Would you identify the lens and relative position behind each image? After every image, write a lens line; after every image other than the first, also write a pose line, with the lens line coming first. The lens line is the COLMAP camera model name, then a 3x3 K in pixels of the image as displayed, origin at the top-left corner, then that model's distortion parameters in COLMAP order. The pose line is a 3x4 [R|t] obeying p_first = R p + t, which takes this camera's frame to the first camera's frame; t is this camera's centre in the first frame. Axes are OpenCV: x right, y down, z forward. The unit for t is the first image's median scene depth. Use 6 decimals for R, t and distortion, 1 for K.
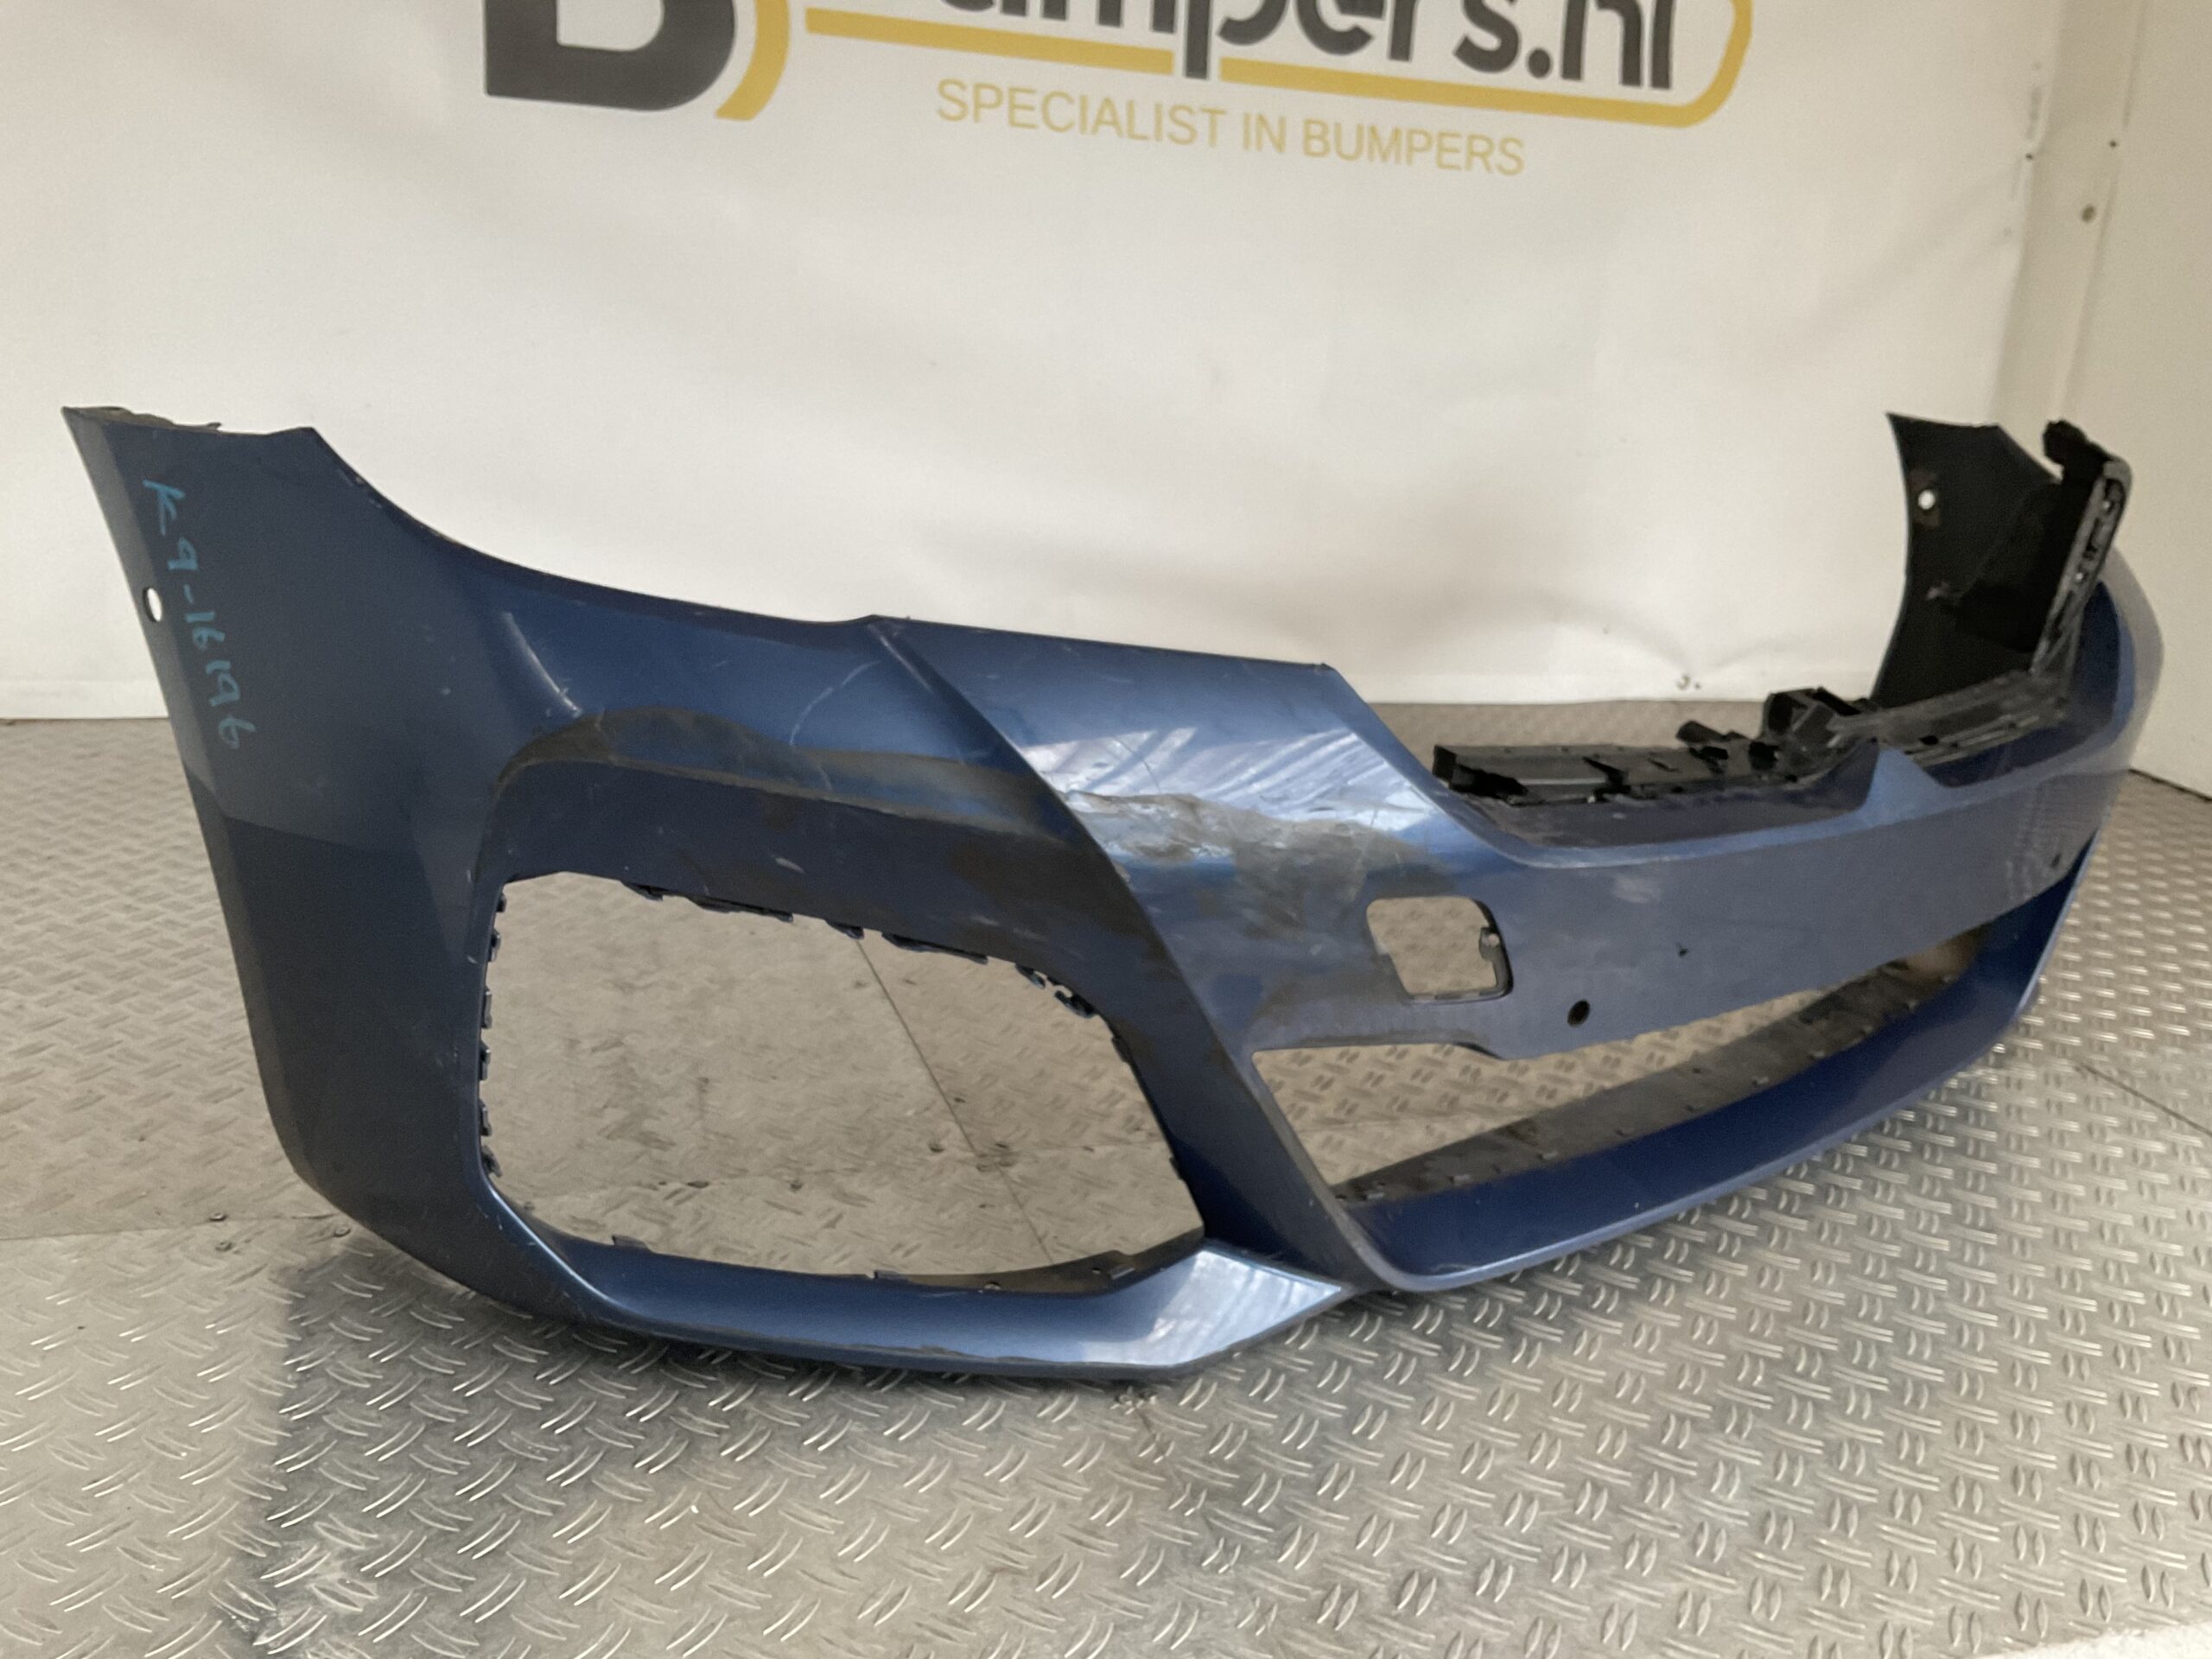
lens RADIAL K [[1862.7, 0, 1129.1], [0, 1862.7, 825.0], [0, 0, 1]] dist [0.053177, -0.111699]
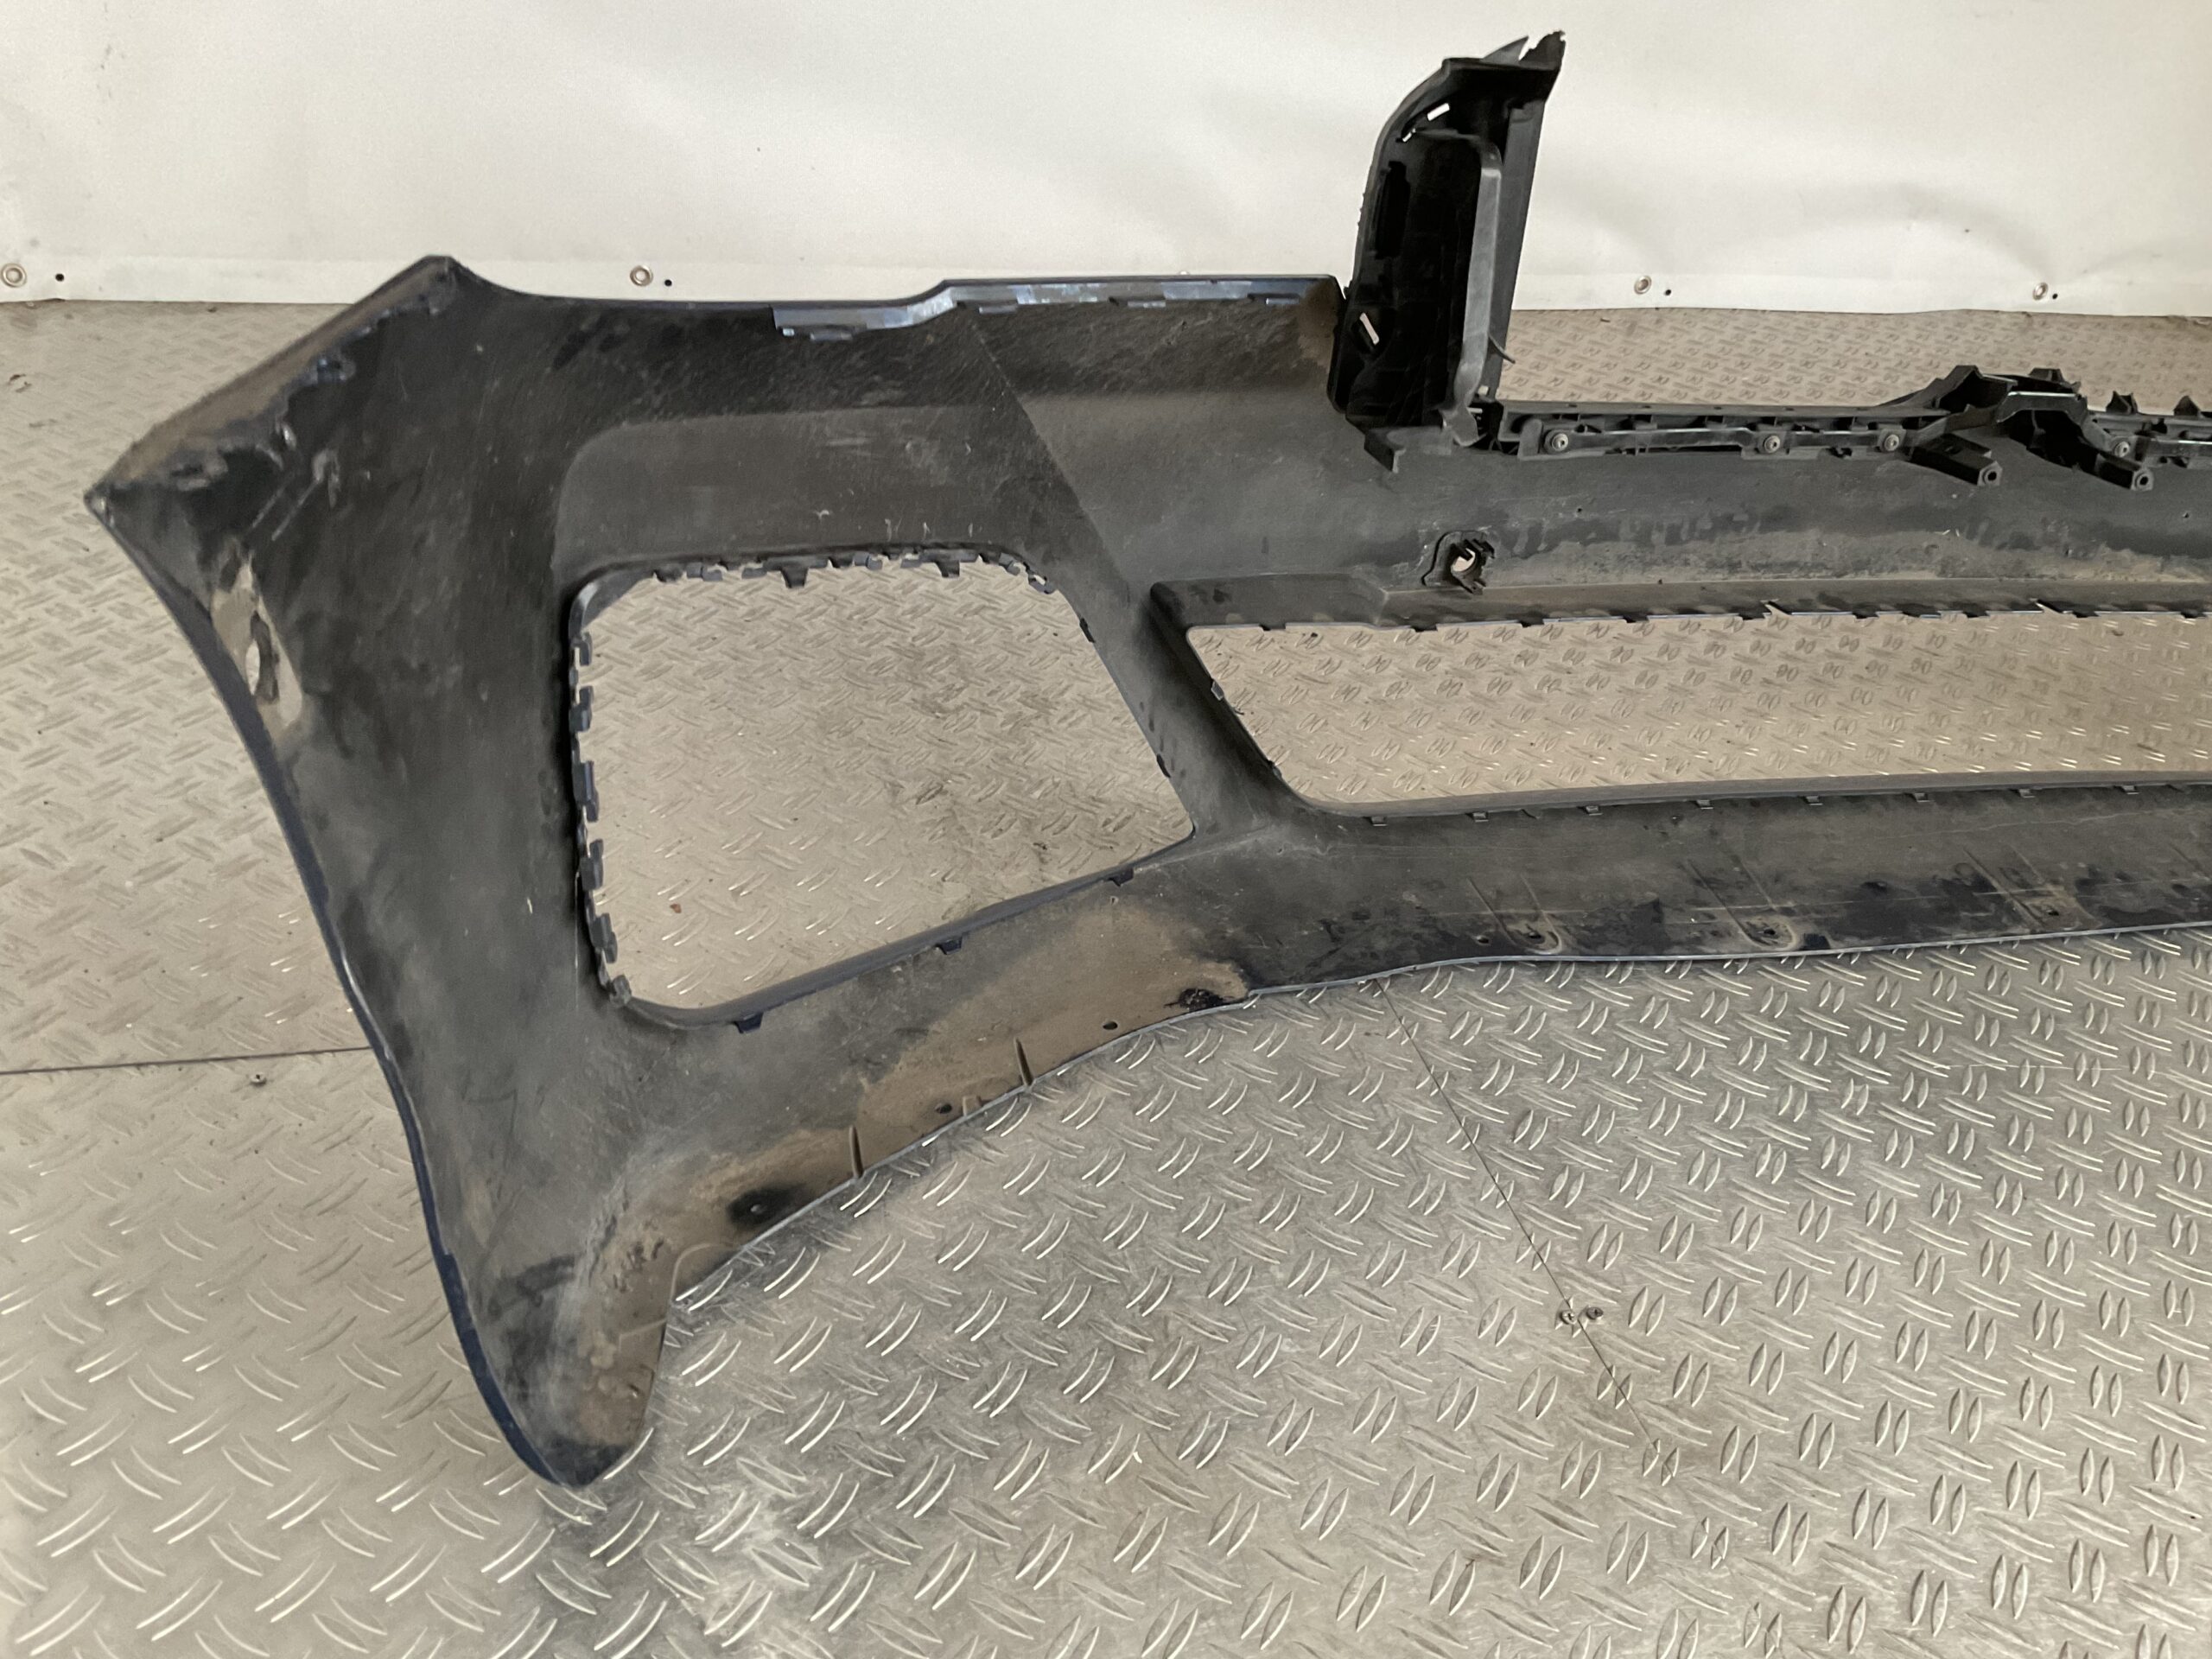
lens RADIAL K [[1862.7, 0, 1123.6], [0, 1862.7, 817.0], [0, 0, 1]] dist [0.053177, -0.111699]
pose [[0.996614, 0.060406, -0.055784, -0.178168], [-0.043240, 0.962085, 0.269301, -0.156757], [0.069936, -0.265977, 0.961439, 0.176416]]
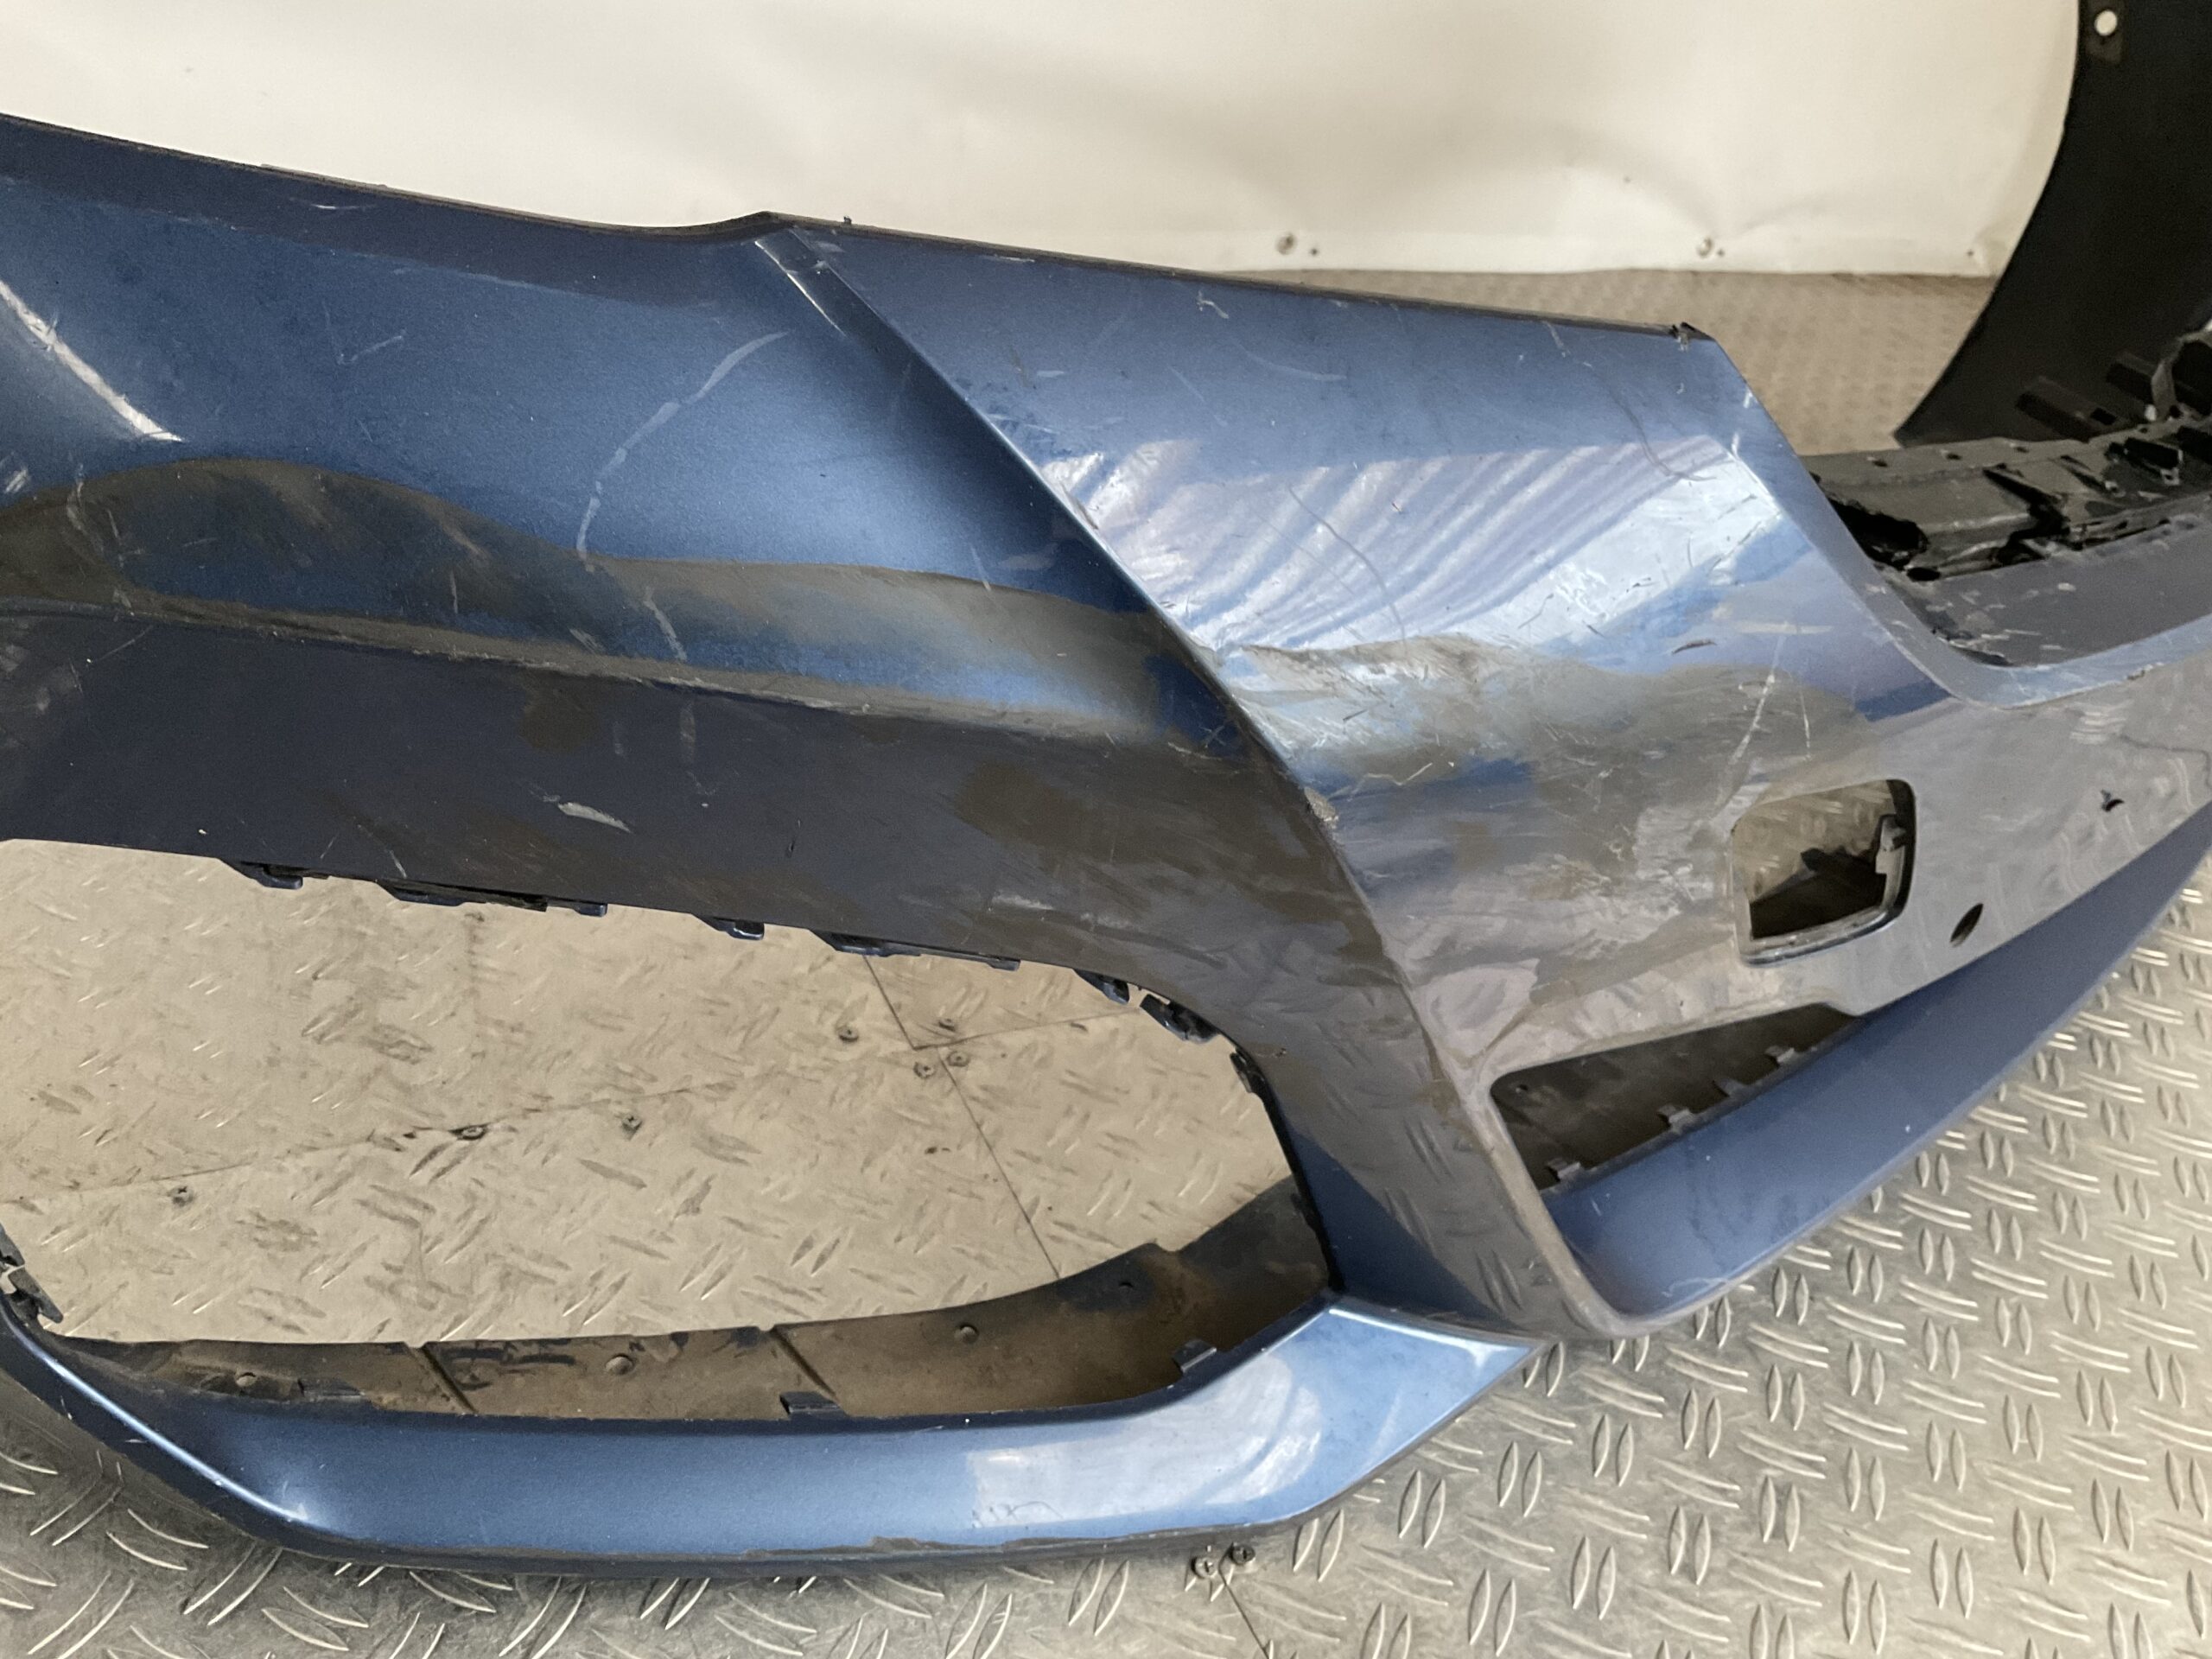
lens RADIAL K [[1862.7, 0, 1125.8], [0, 1862.7, 831.2], [0, 0, 1]] dist [0.053177, -0.111699]
pose [[0.995908, -0.004403, 0.090270, -0.080377], [-0.017963, 0.969241, 0.245457, -0.070446], [-0.088574, -0.246074, 0.965196, 0.467980]]
